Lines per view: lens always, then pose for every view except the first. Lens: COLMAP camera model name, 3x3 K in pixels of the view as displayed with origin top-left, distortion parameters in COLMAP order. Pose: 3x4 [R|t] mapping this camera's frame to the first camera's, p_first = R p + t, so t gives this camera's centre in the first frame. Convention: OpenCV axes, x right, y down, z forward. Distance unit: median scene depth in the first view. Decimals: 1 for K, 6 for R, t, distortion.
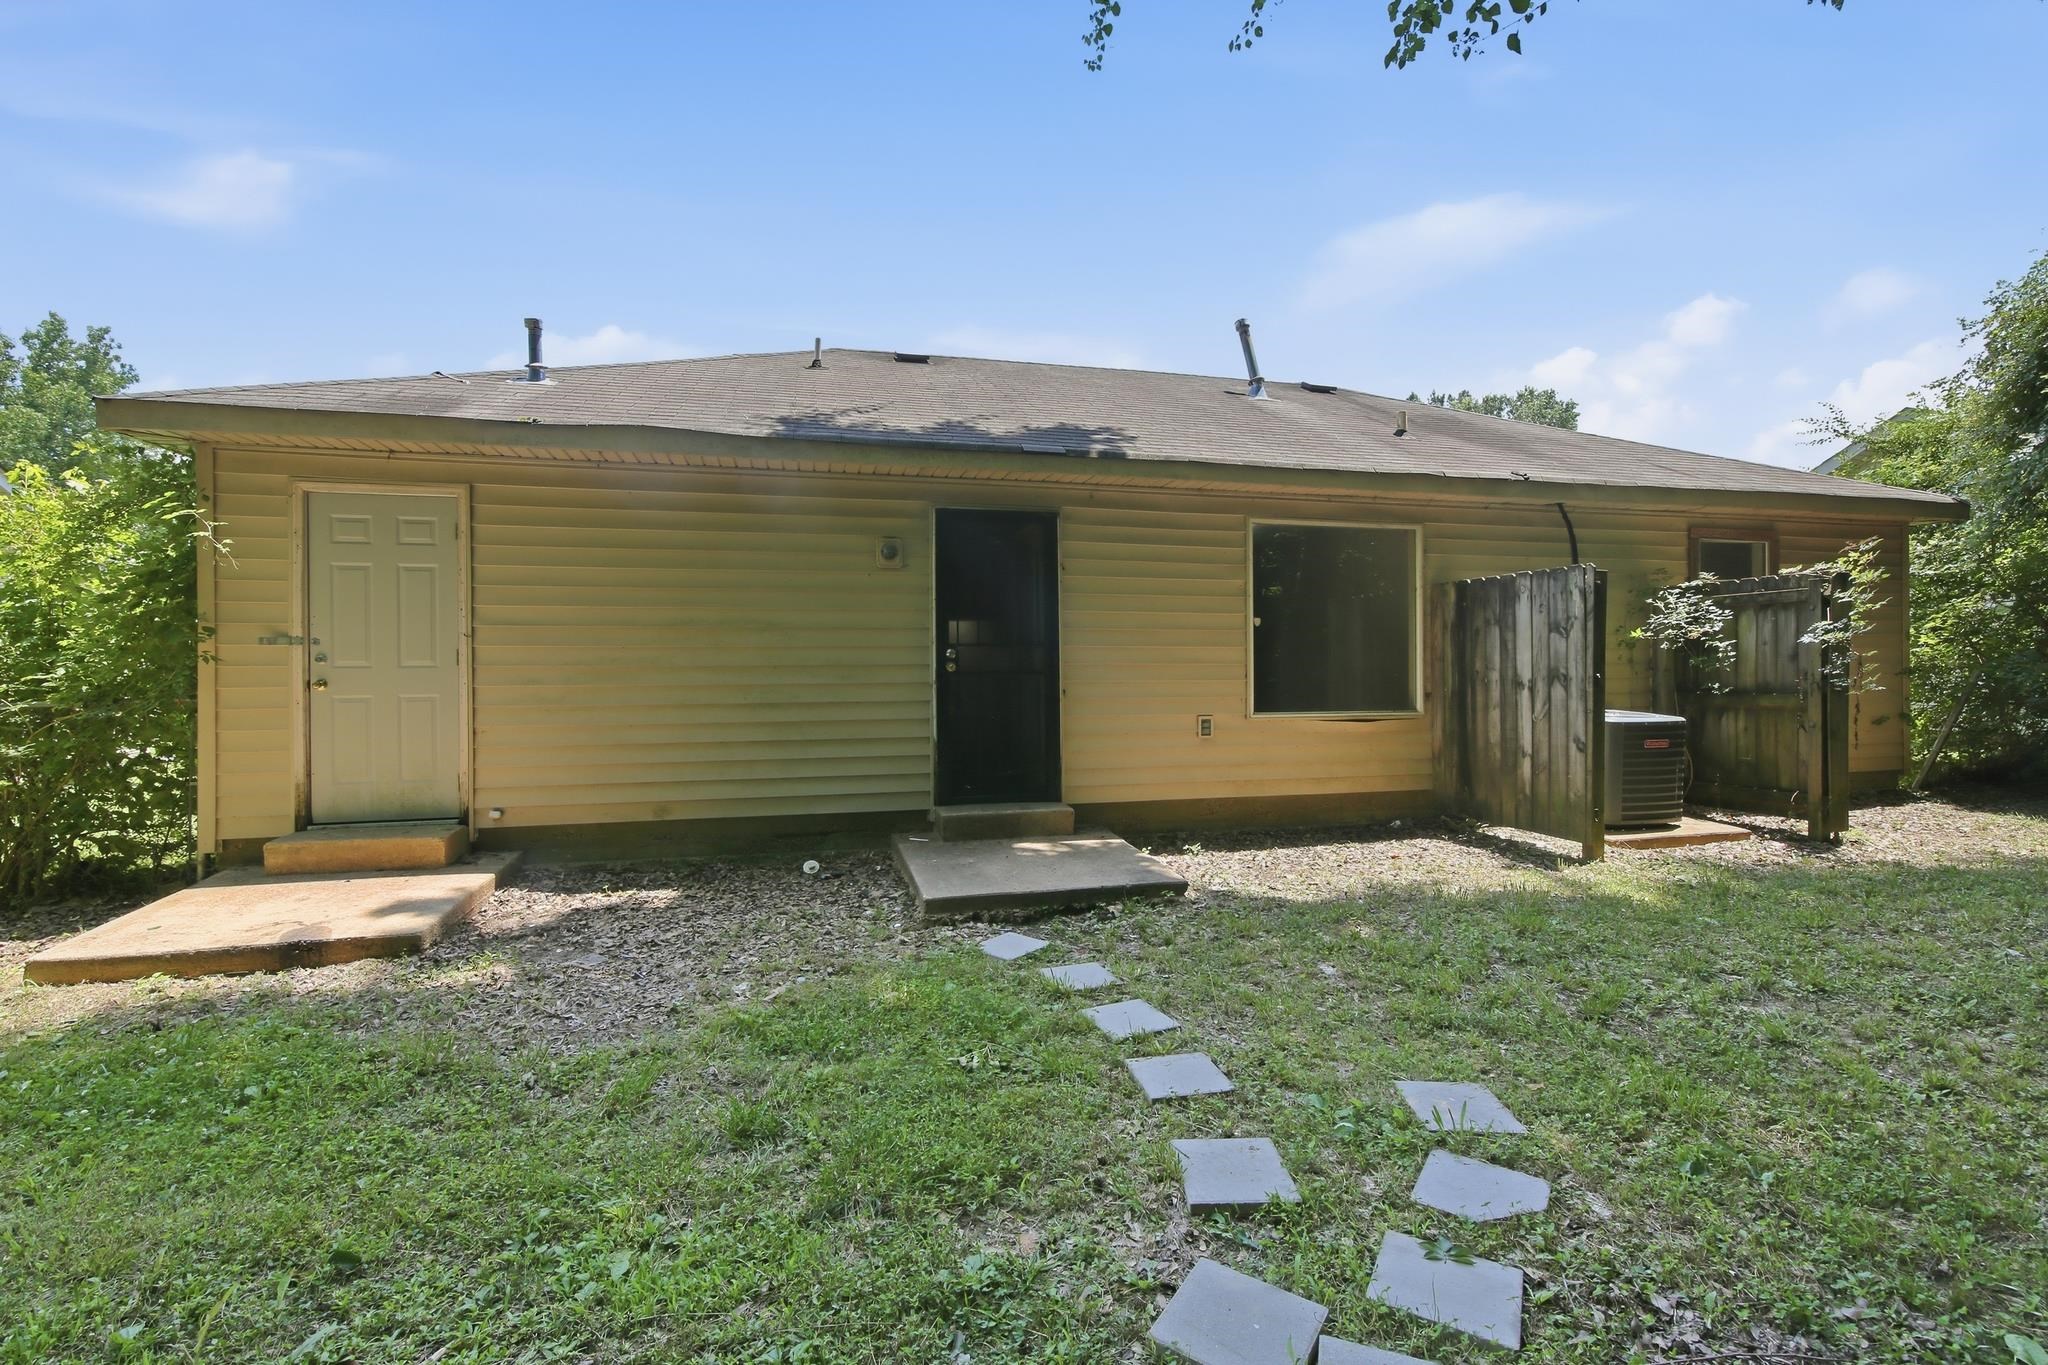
lens RADIAL K [[876.0, 0, 1032.0], [0, 876.0, 685.8], [0, 0, 1]] dist [0.000674, -0.000168]
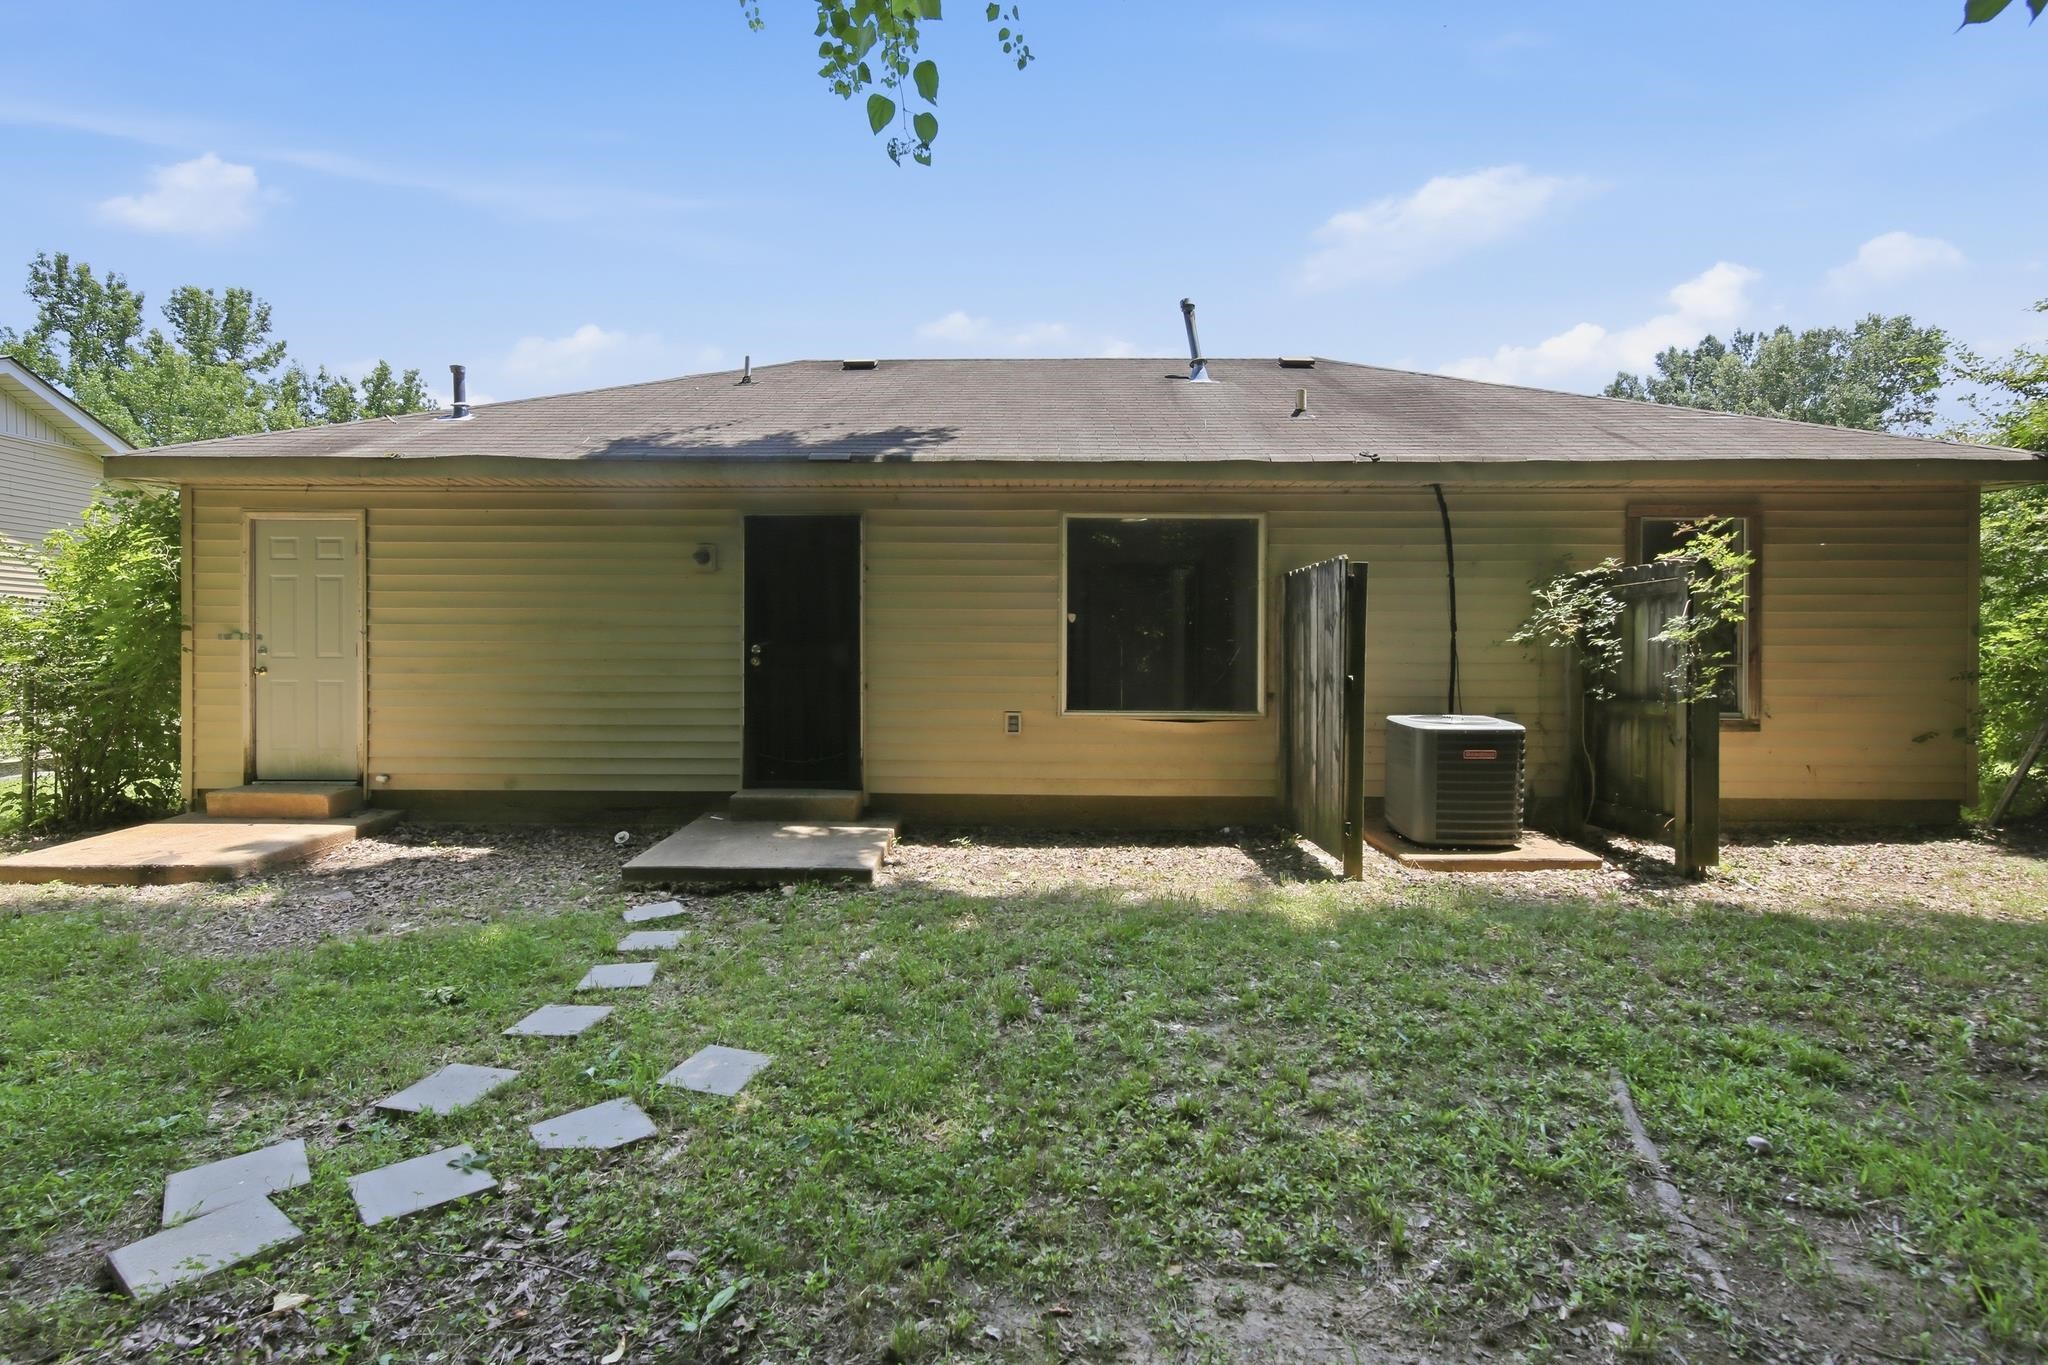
lens RADIAL K [[901.8, 0, 1024.0], [0, 901.8, 682.5], [0, 0, 1]] dist [0.004040, 0.000175]
pose [[0.969065, 0.014901, -0.246354, 0.505133], [-0.013157, 0.999875, 0.008723, -0.009305], [0.246453, -0.005212, 0.969141, -0.001056]]
